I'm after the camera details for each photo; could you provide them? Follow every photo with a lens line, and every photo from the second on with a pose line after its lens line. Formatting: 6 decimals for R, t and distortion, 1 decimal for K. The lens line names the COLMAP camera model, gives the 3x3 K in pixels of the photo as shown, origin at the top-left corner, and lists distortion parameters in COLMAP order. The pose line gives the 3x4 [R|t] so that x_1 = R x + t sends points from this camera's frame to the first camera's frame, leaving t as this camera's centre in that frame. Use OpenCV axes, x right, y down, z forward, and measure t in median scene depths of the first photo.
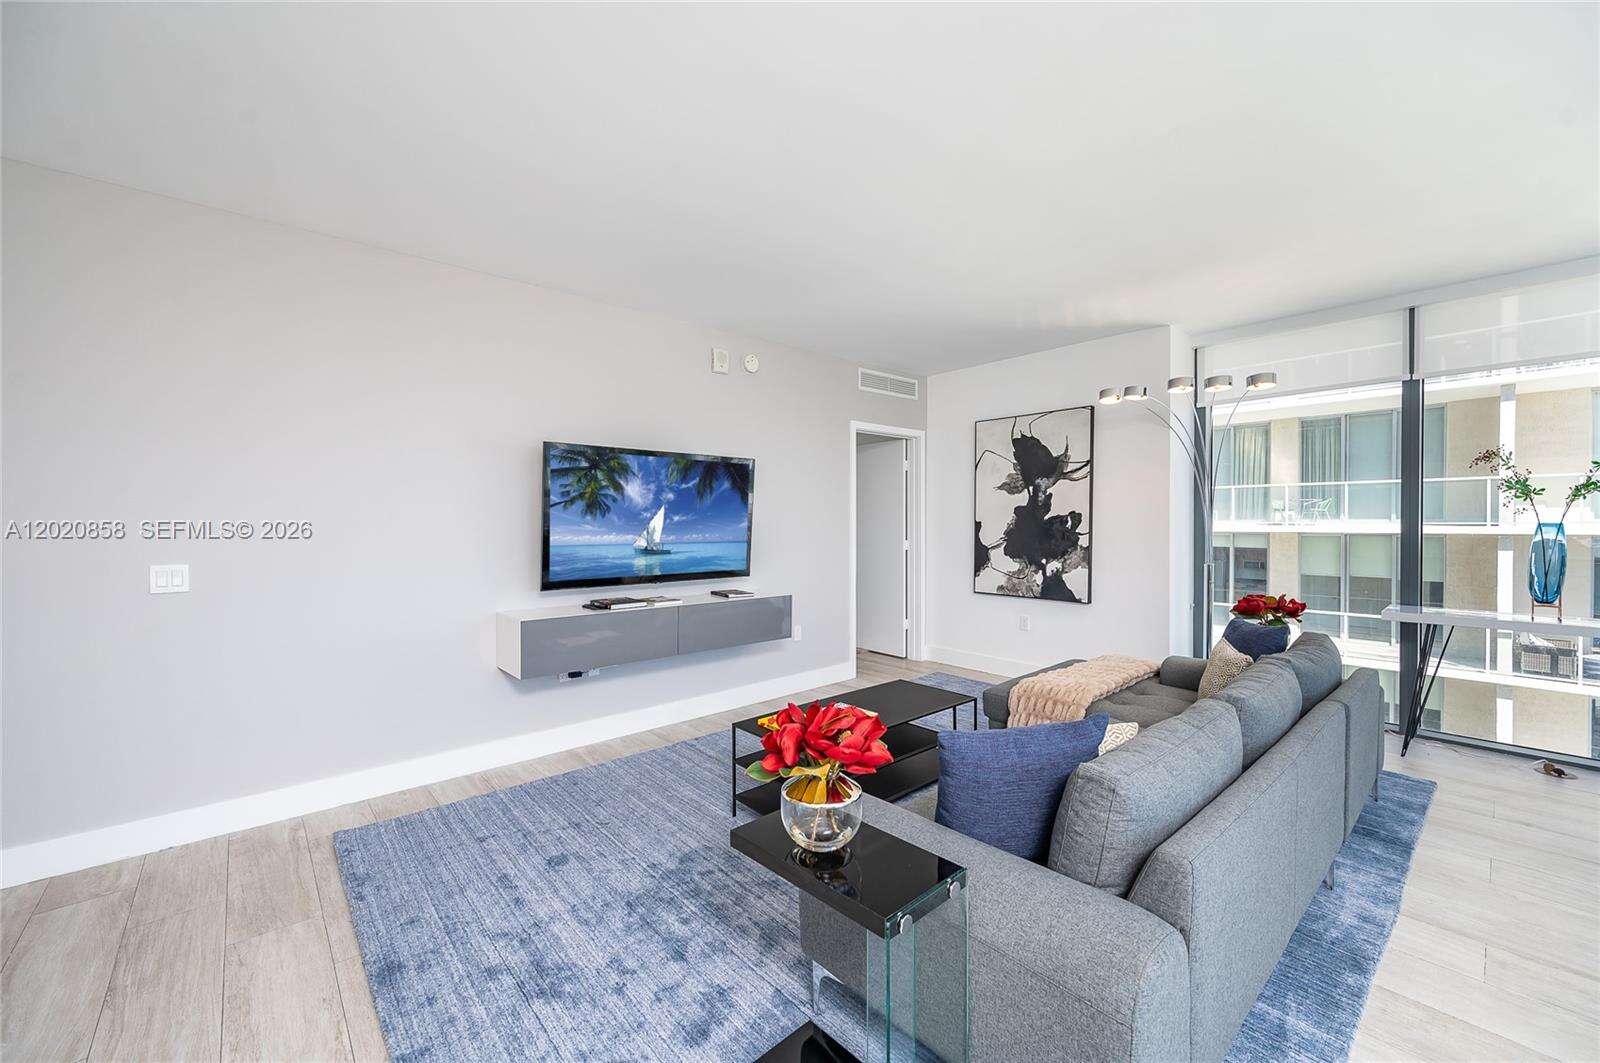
lens RADIAL K [[633.1, 0, 788.1], [0, 633.1, 535.4], [0, 0, 1]] dist [0.003667, -0.000158]
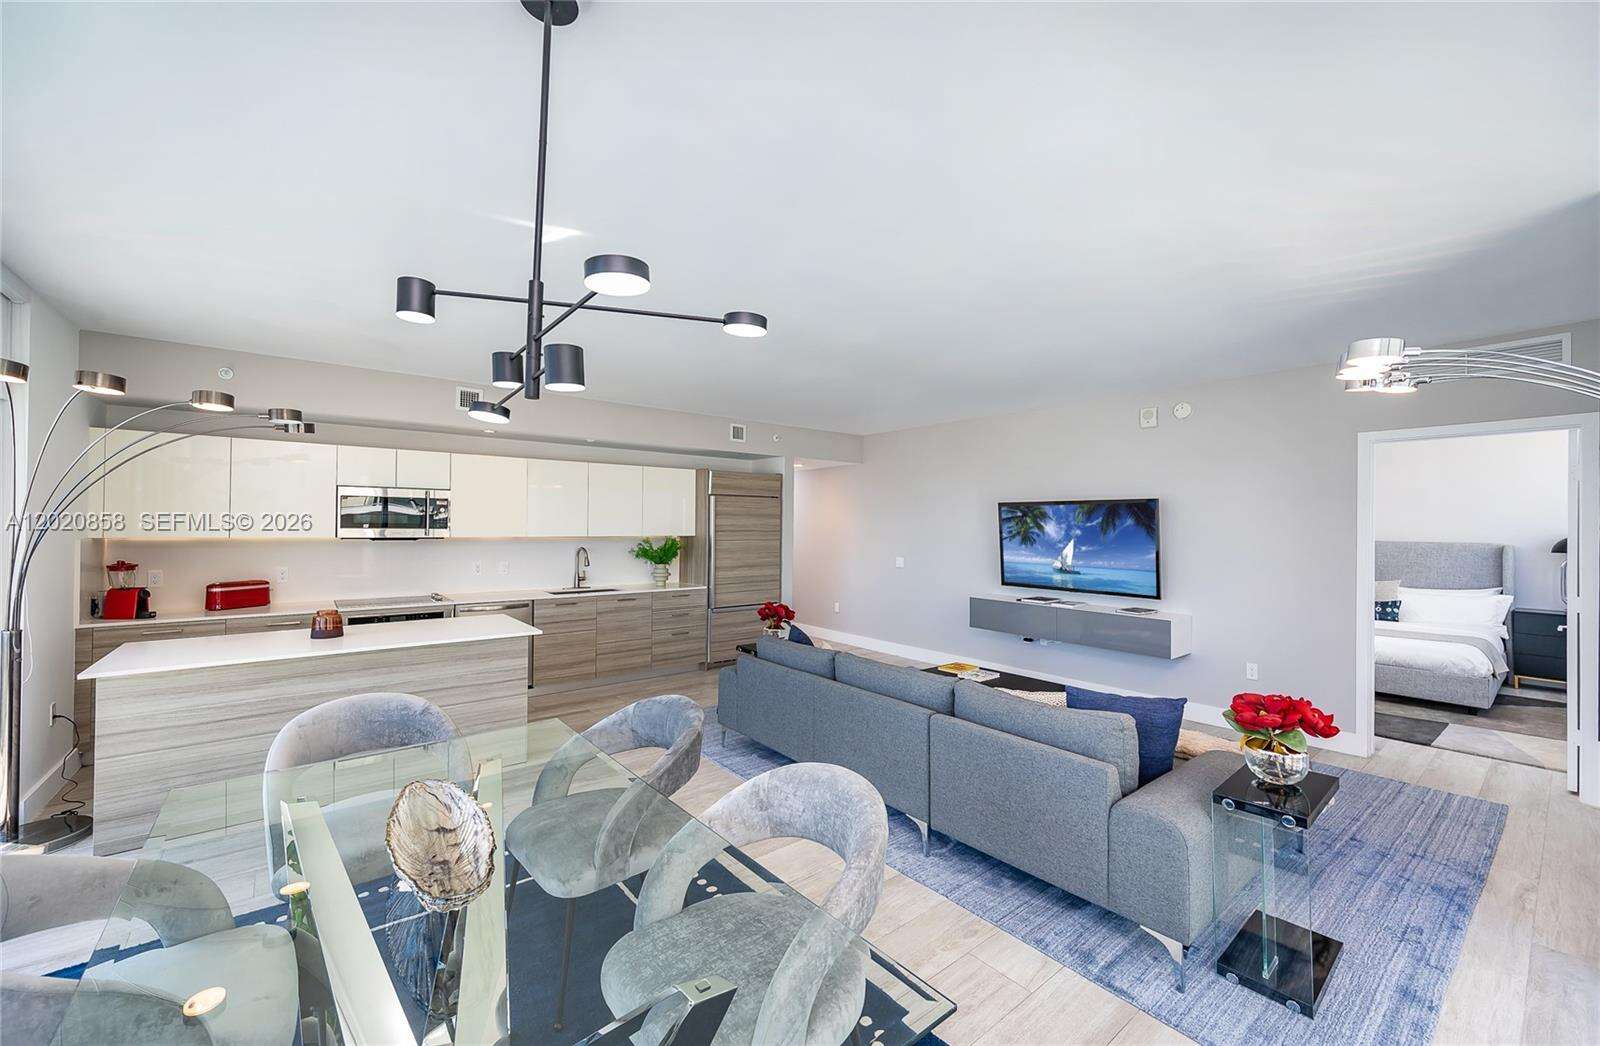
lens RADIAL K [[637.5, 0, 801.1], [0, 637.5, 524.6], [0, 0, 1]] dist [-0.008898, -0.000190]
pose [[-0.041792, -0.001408, -0.999125, 1.265397], [-0.026647, 0.999645, -0.000294, -0.063892], [0.998771, 0.026611, -0.041815, 0.465667]]
